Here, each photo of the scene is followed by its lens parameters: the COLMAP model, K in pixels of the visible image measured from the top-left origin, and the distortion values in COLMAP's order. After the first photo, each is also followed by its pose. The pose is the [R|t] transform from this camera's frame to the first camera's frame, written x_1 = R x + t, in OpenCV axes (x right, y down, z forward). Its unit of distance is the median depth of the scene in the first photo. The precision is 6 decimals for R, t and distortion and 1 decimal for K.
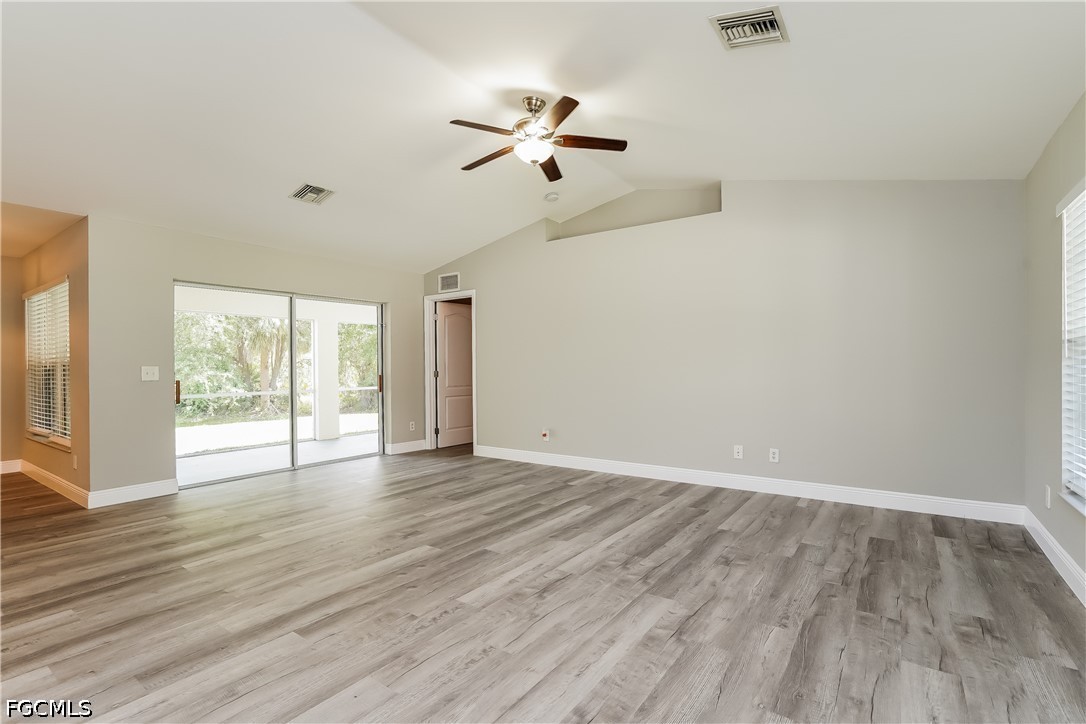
lens RADIAL K [[502.1, 0, 540.1], [0, 502.1, 367.2], [0, 0, 1]] dist [0.005773, 0.000823]
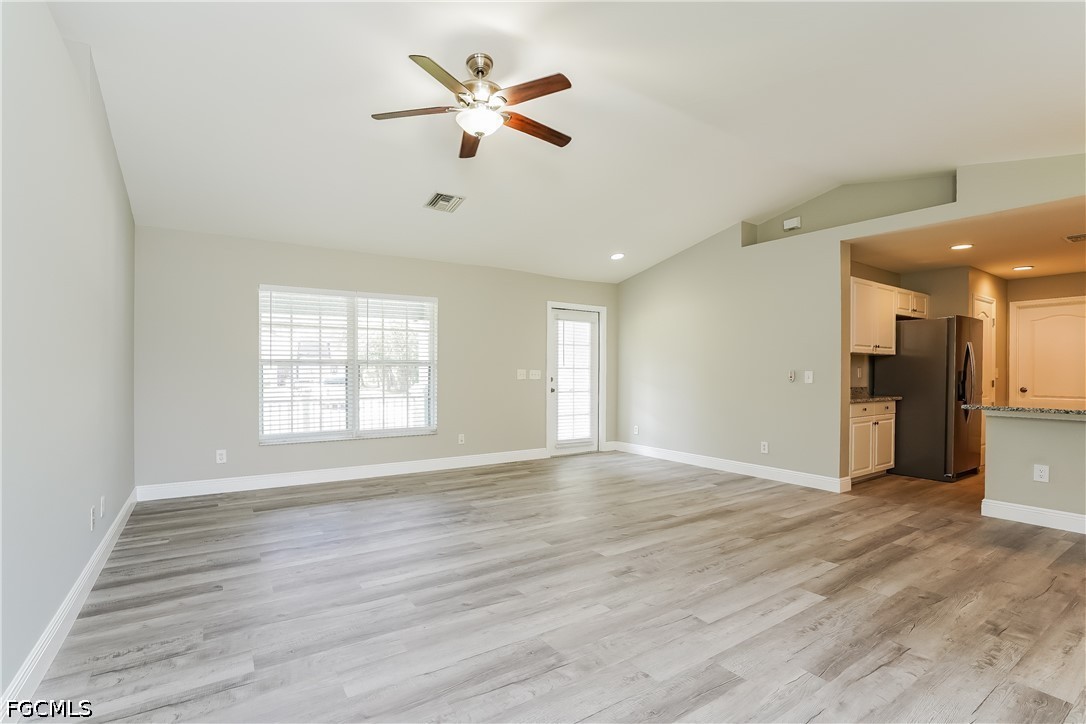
lens RADIAL K [[502.1, 0, 544.7], [0, 502.1, 369.1], [0, 0, 1]] dist [0.005773, 0.000823]
pose [[-0.938742, 0.008541, 0.344515, -0.515946], [0.004972, 0.999924, -0.011243, 0.003004], [-0.344585, -0.008842, -0.938713, 2.225431]]
